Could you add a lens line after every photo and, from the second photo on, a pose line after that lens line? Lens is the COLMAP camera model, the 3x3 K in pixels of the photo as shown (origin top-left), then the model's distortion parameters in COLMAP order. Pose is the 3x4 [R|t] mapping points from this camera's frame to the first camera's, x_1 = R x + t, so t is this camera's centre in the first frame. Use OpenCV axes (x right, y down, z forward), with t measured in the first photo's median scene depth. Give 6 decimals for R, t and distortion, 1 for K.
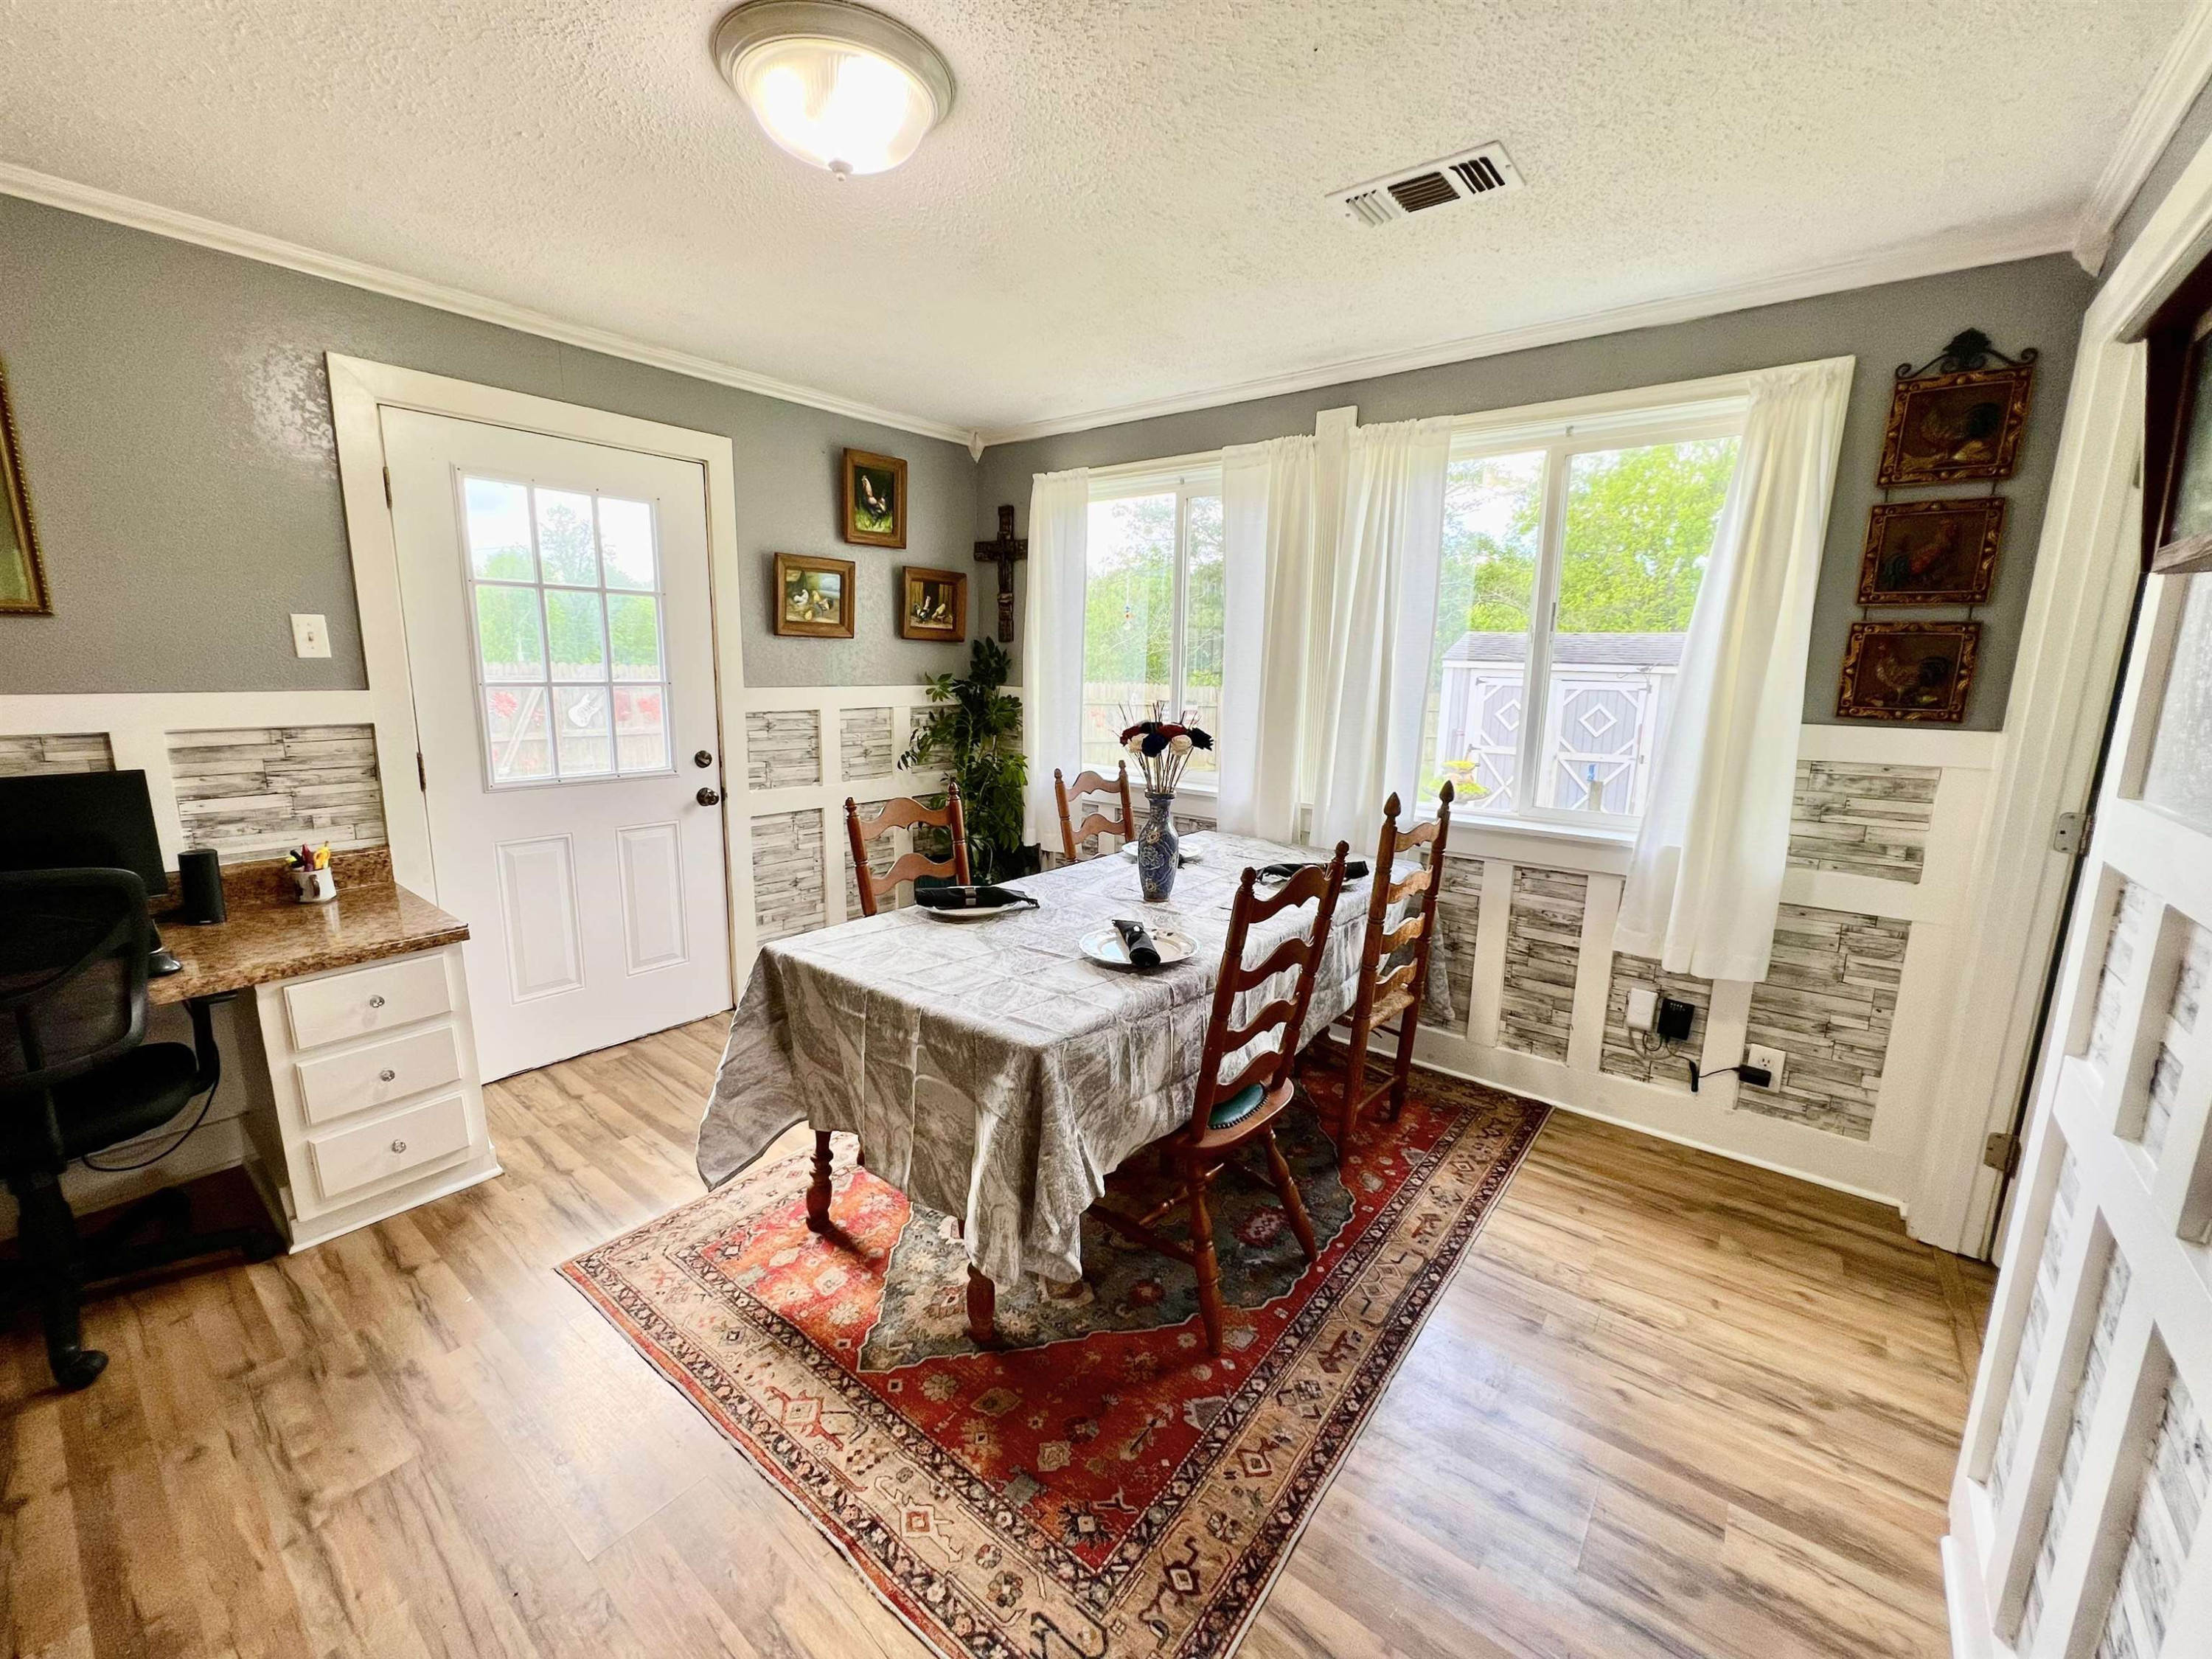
lens RADIAL K [[889.3, 0, 1102.1], [0, 889.3, 828.5], [0, 0, 1]] dist [-0.004393, 0.000028]
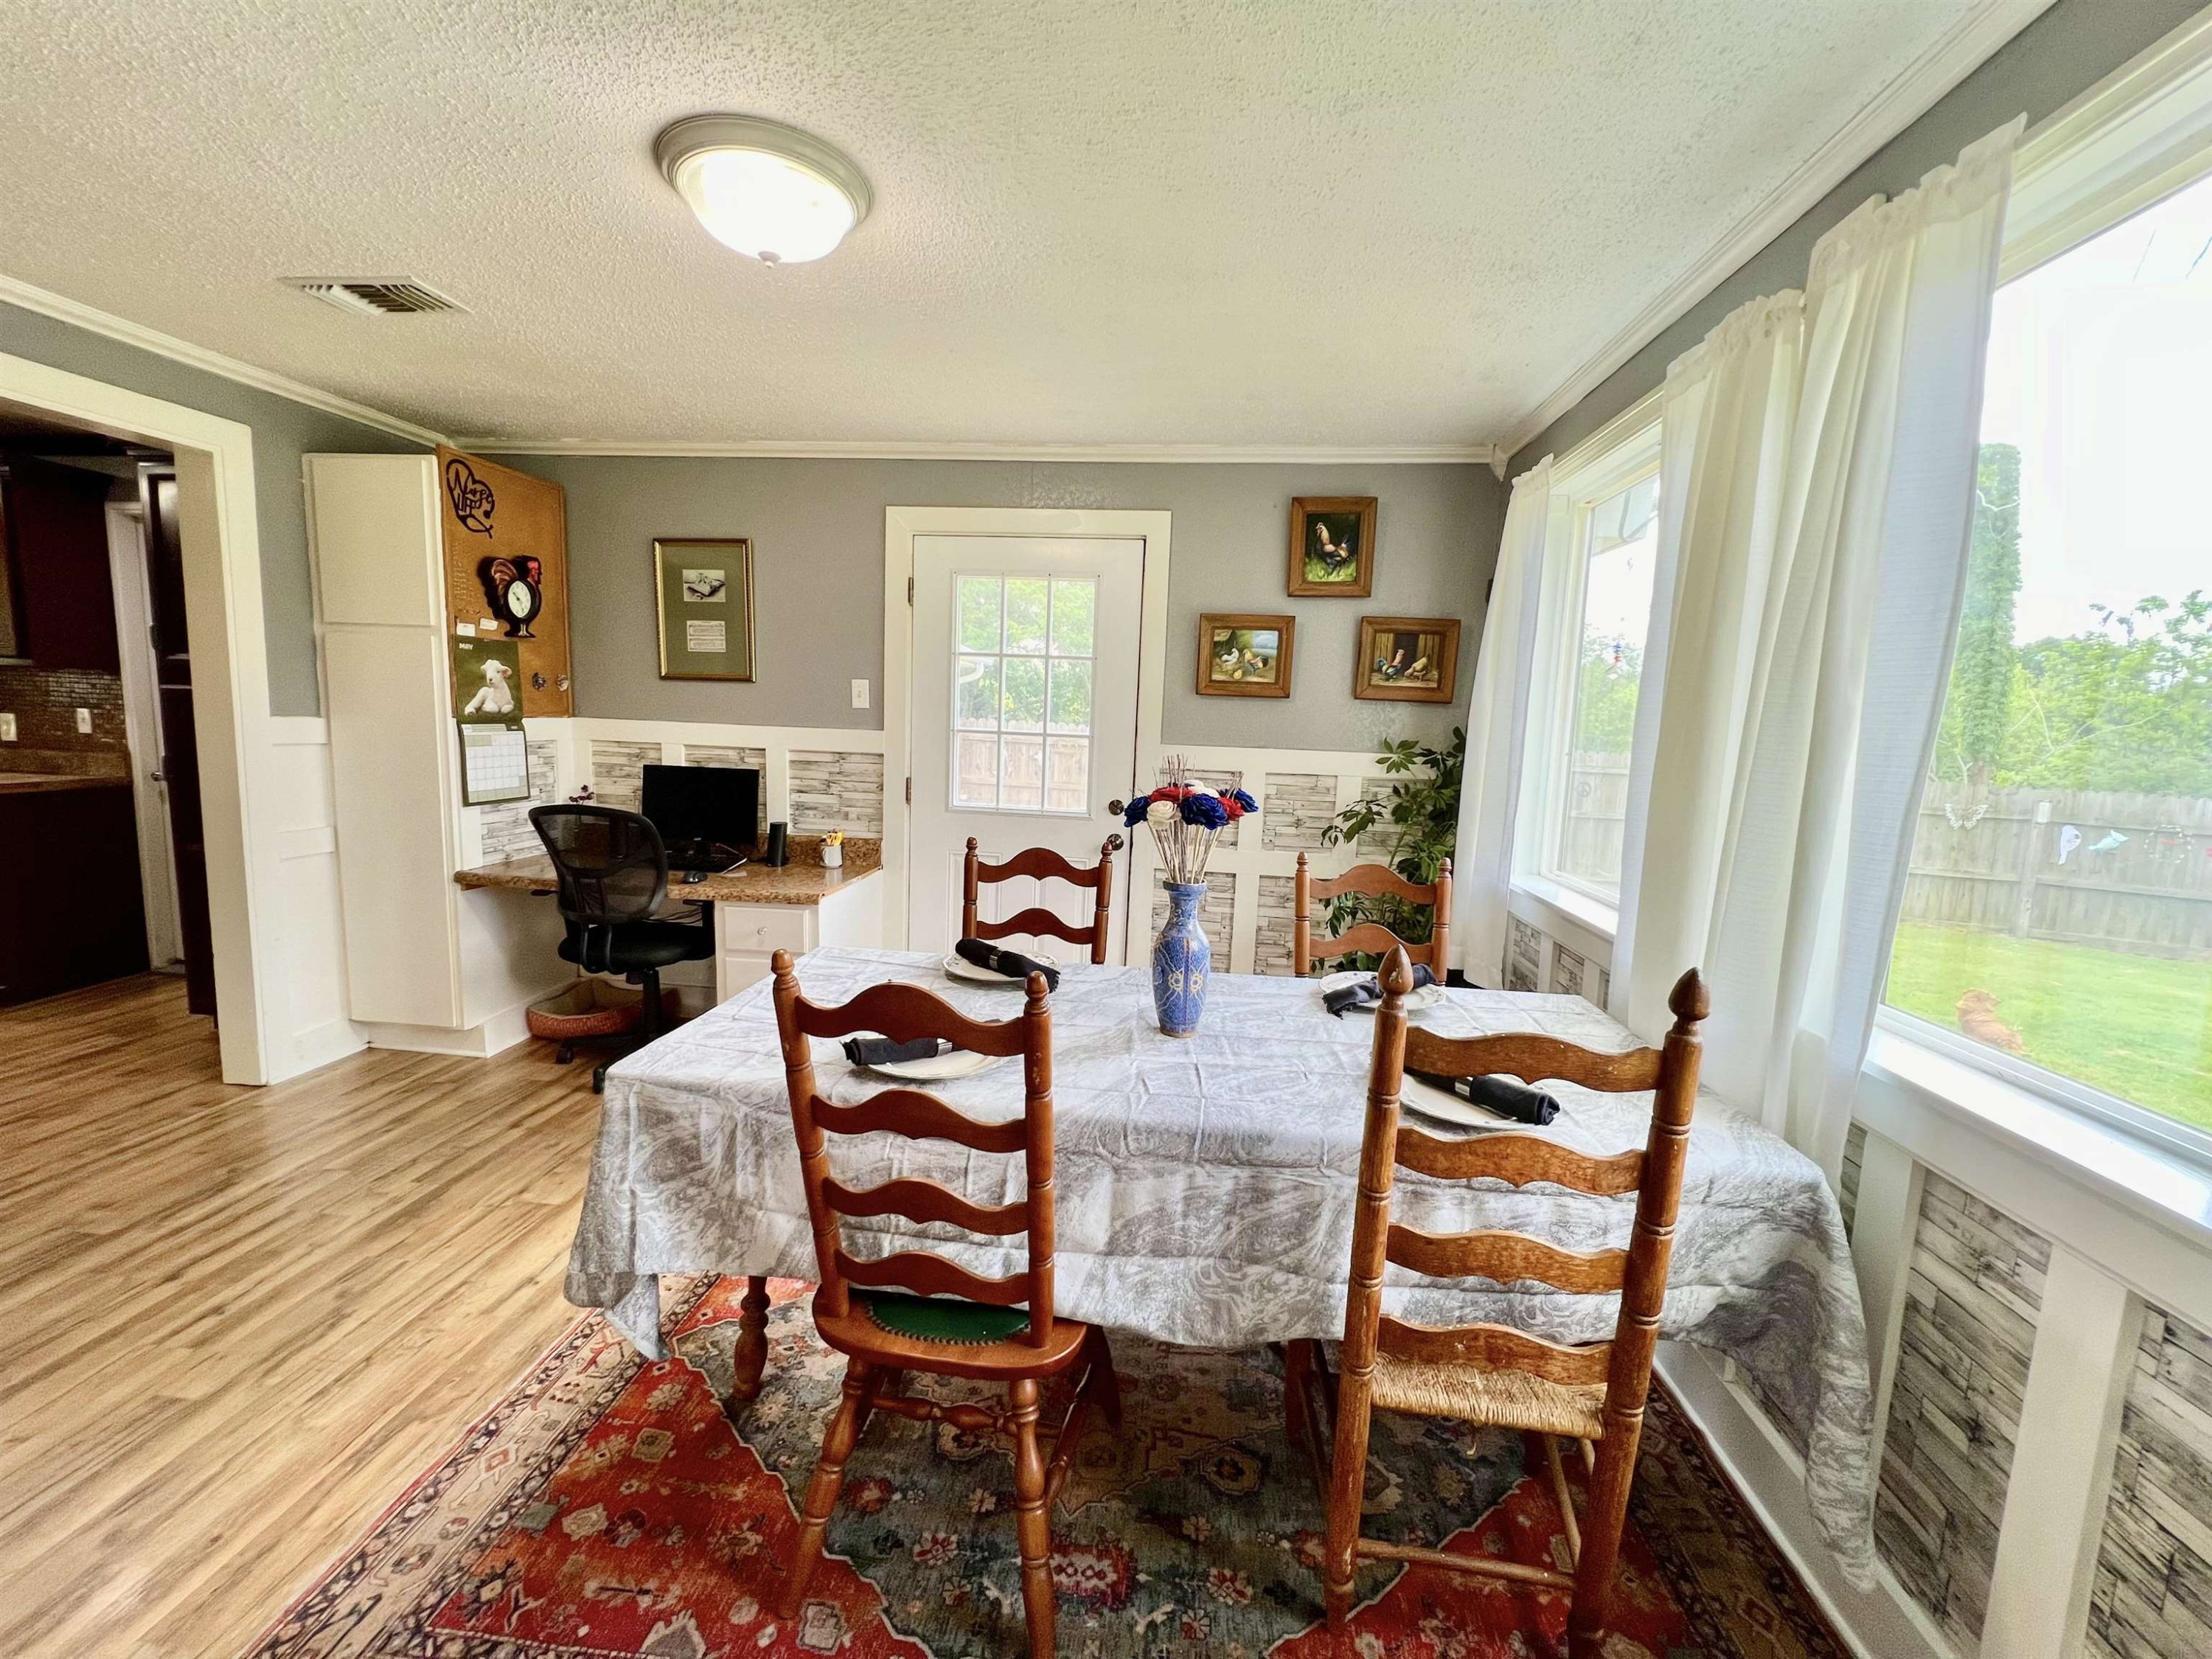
lens RADIAL K [[886.2, 0, 1104.5], [0, 886.2, 831.2], [0, 0, 1]] dist [-0.002586, 0.000298]
pose [[0.536909, 0.106151, -0.836935, 0.500099], [-0.185920, 0.982550, 0.005349, -0.058420], [0.822899, 0.152732, 0.547276, 0.444329]]
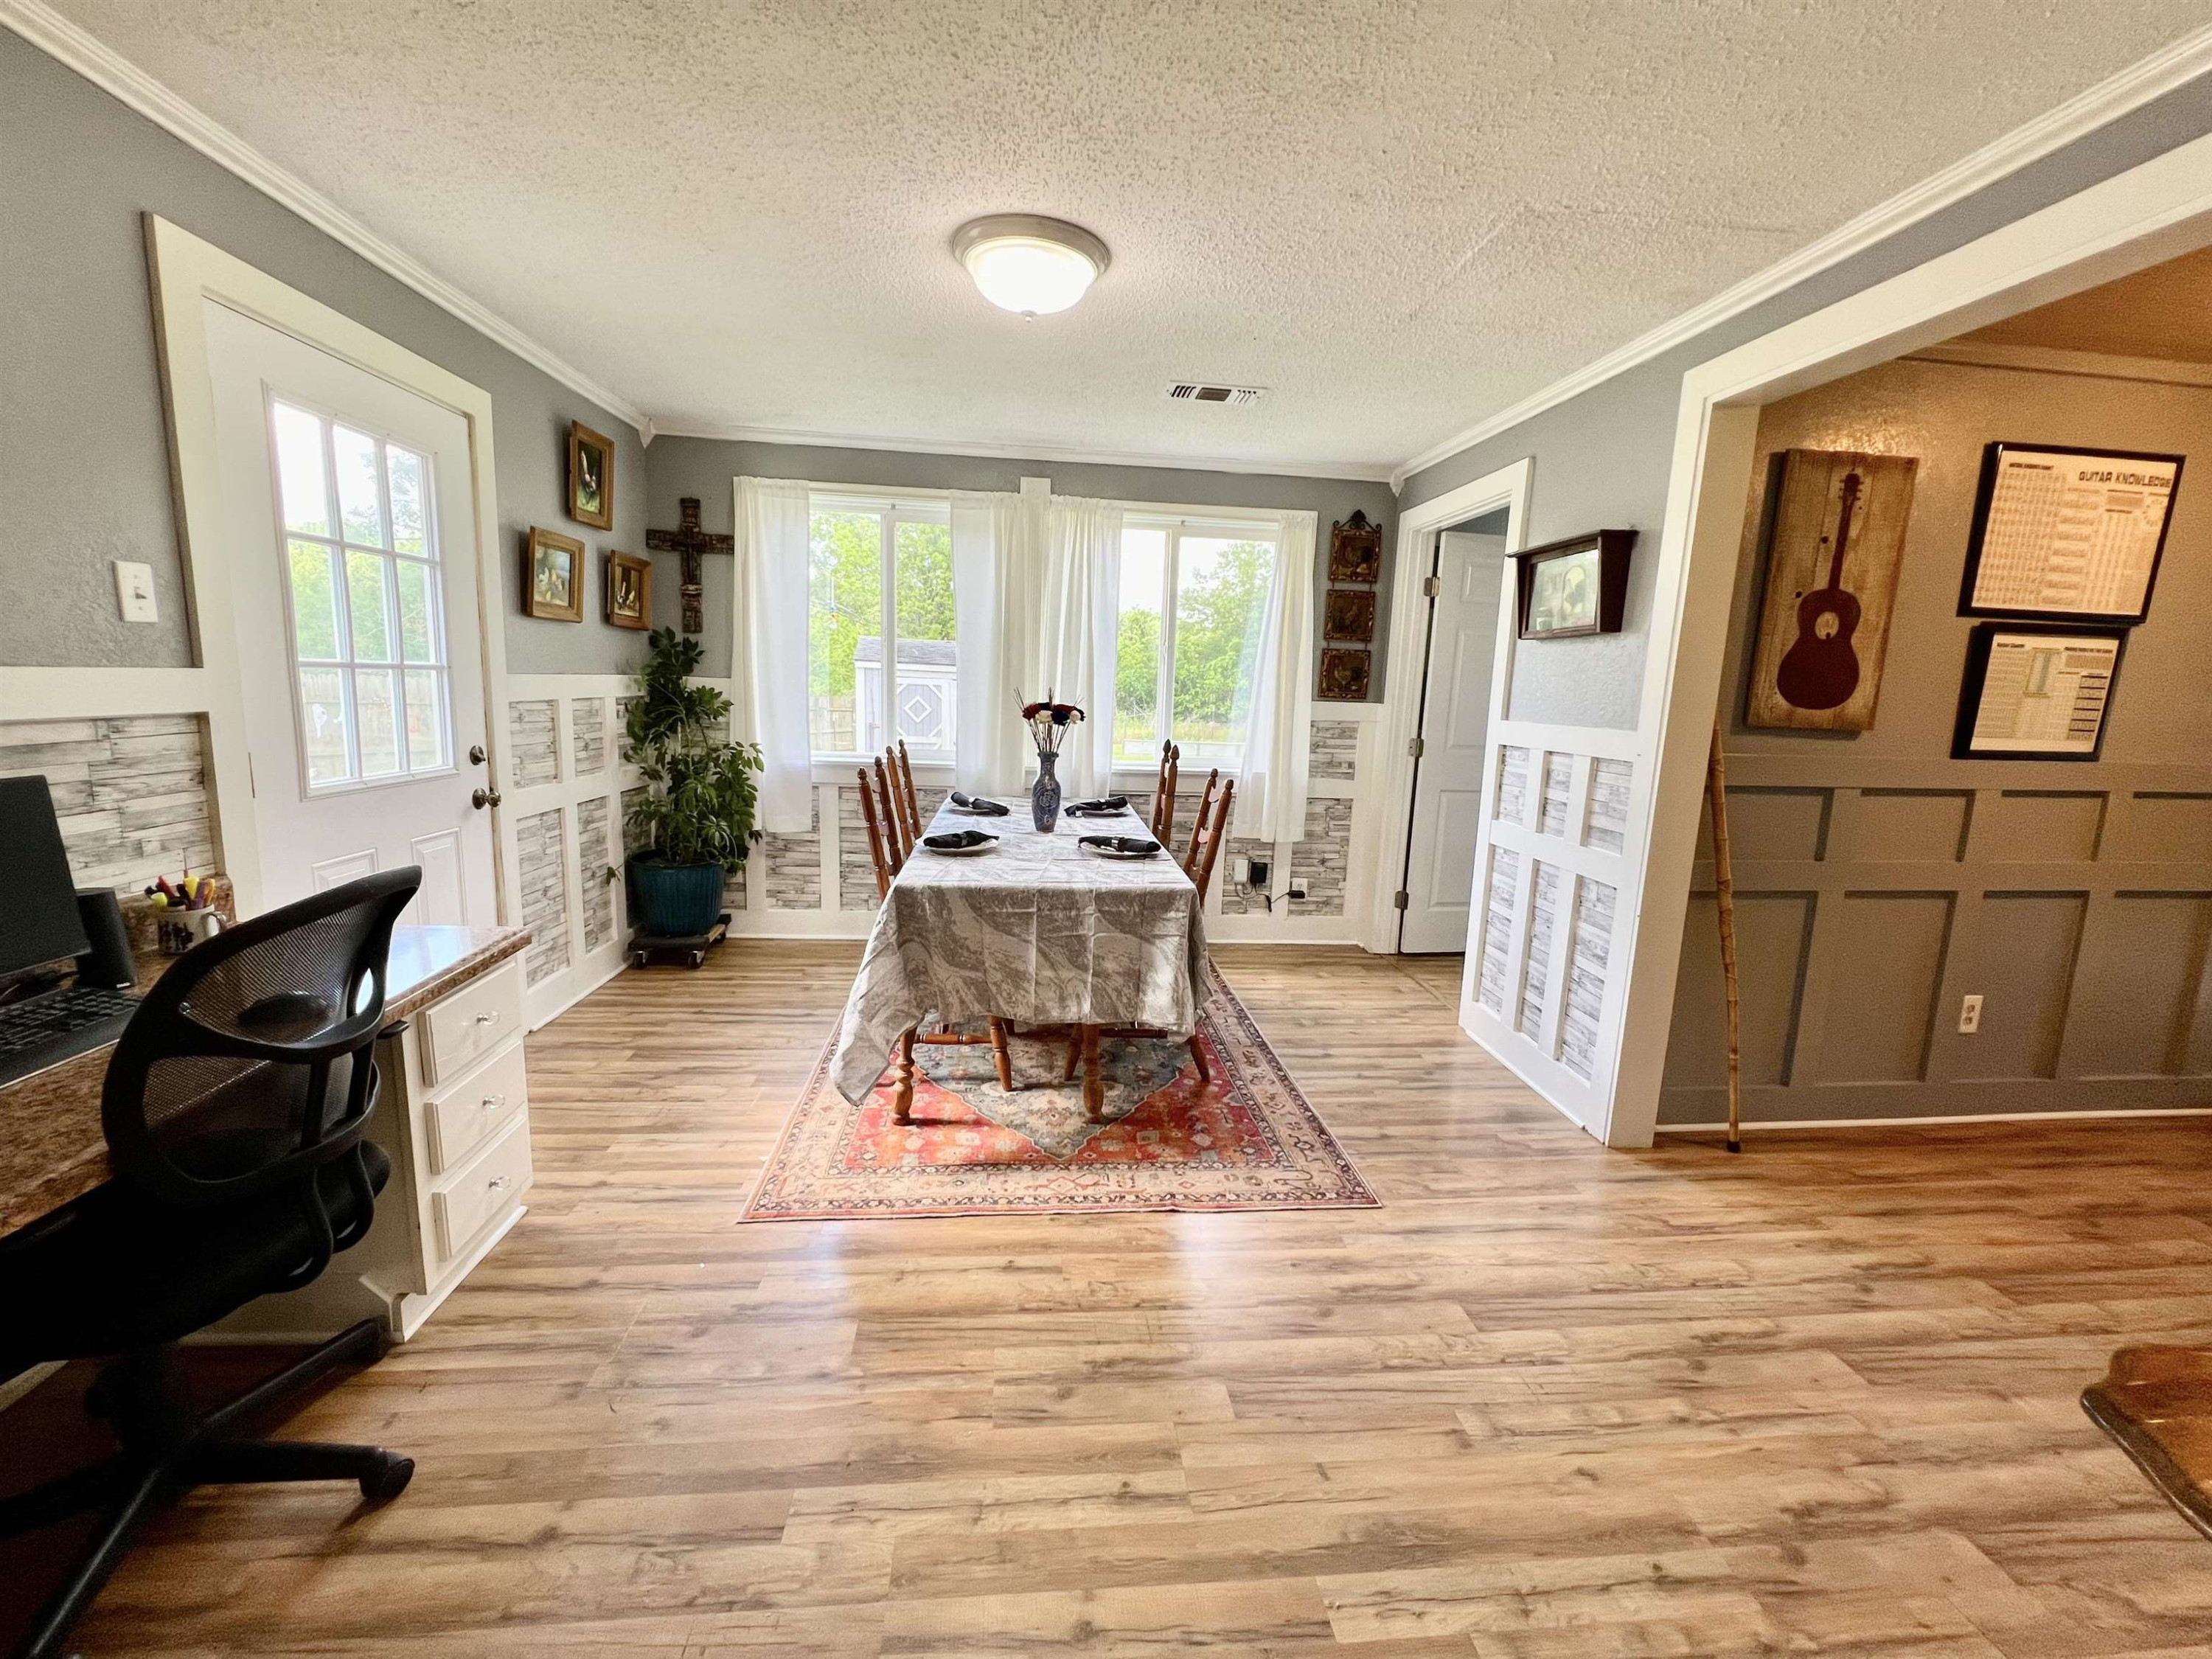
lens RADIAL K [[890.8, 0, 1103.8], [0, 890.8, 827.9], [0, 0, 1]] dist [-0.002909, 0.000912]
pose [[0.720813, -0.103011, 0.685432, -0.676681], [0.104005, 0.993773, 0.039976, 0.023694], [-0.685282, 0.042473, 0.727039, -0.056402]]
